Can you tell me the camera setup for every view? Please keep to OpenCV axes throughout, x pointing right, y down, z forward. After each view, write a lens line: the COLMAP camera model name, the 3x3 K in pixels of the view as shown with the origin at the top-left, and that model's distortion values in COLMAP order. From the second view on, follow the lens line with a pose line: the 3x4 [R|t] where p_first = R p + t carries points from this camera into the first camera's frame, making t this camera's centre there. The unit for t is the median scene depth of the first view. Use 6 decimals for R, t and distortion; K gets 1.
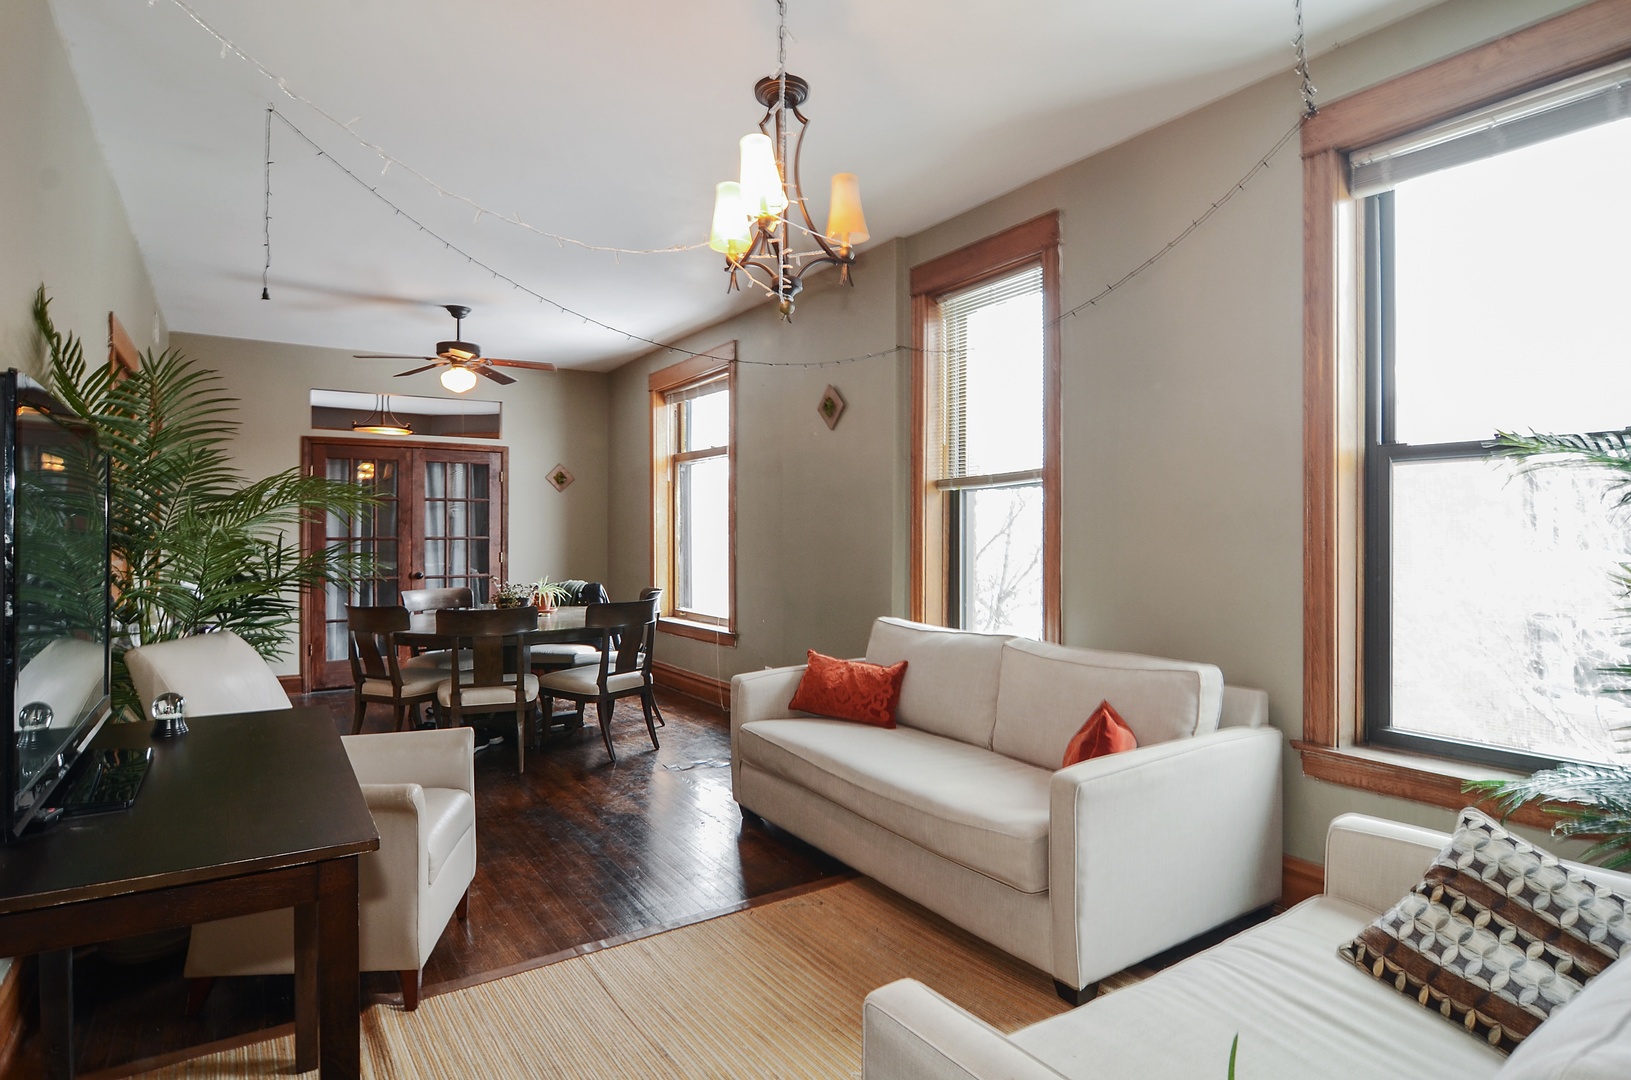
lens RADIAL K [[864.7, 0, 811.4], [0, 864.7, 523.9], [0, 0, 1]] dist [0.000990, 0.000286]
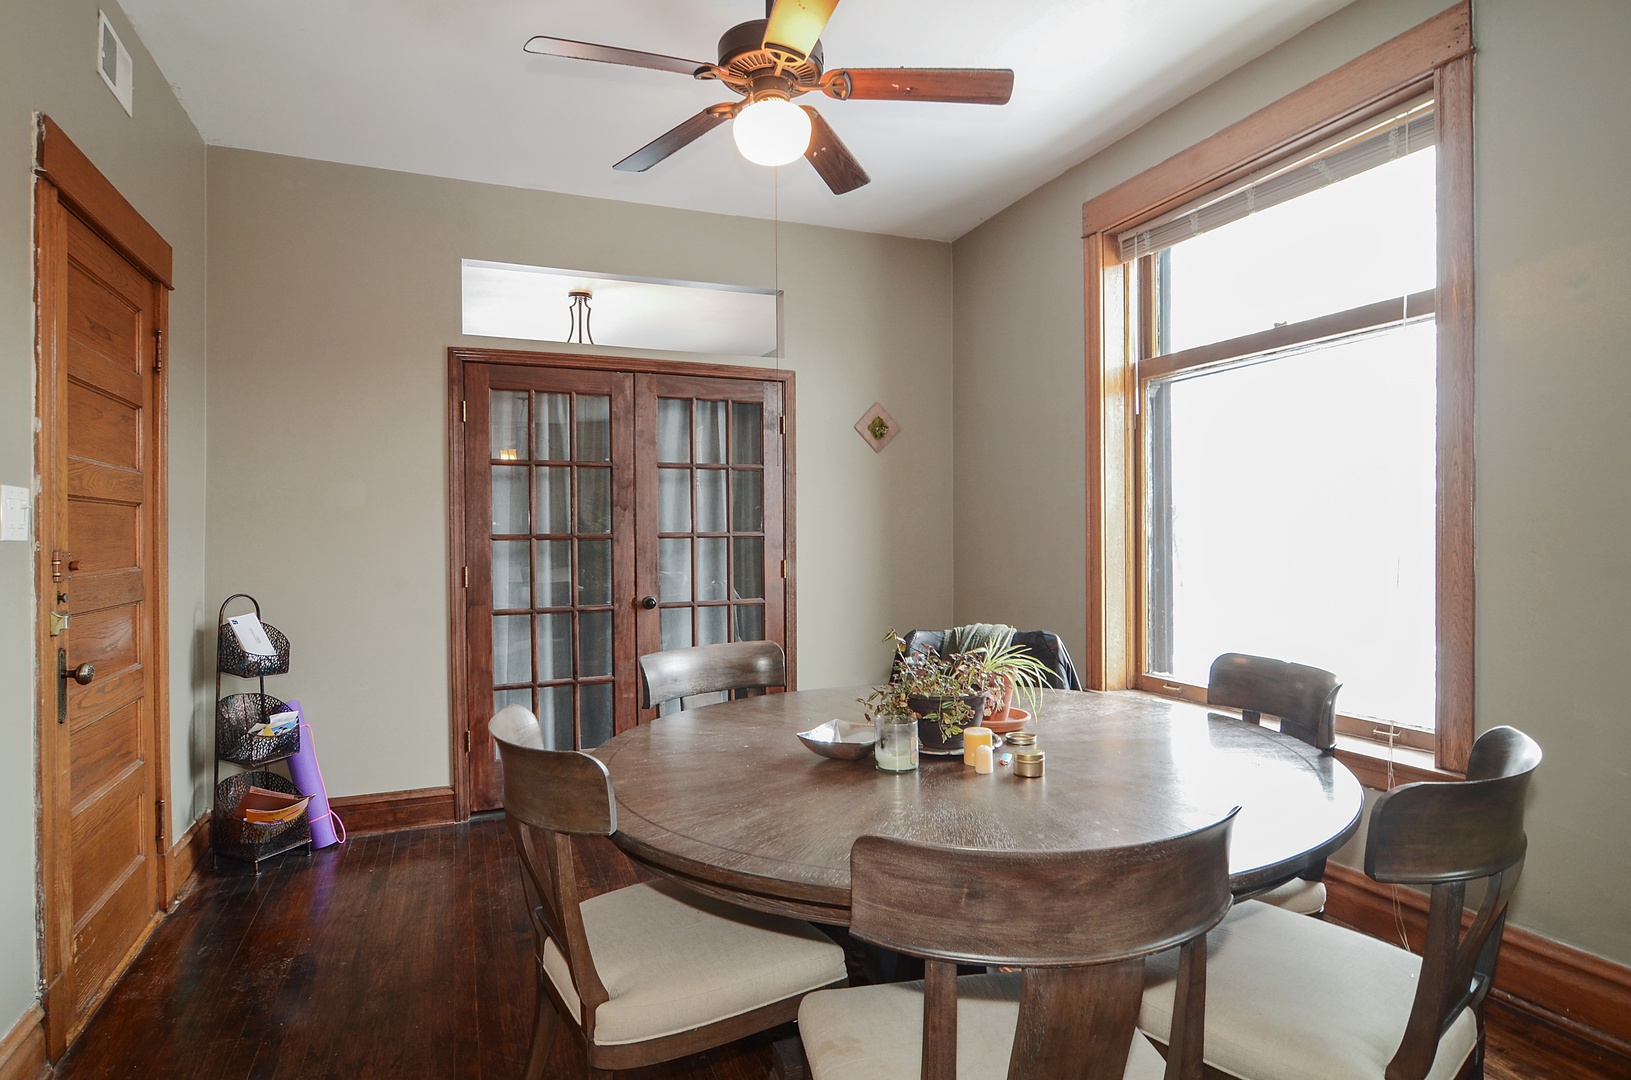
lens RADIAL K [[864.7, 0, 811.4], [0, 864.7, 523.9], [0, 0, 1]] dist [0.000990, 0.000286]
pose [[0.983532, -0.009965, -0.180458, -0.253555], [0.010036, 0.999950, -0.000521, 0.010658], [0.180454, -0.001299, 0.983583, 0.479090]]
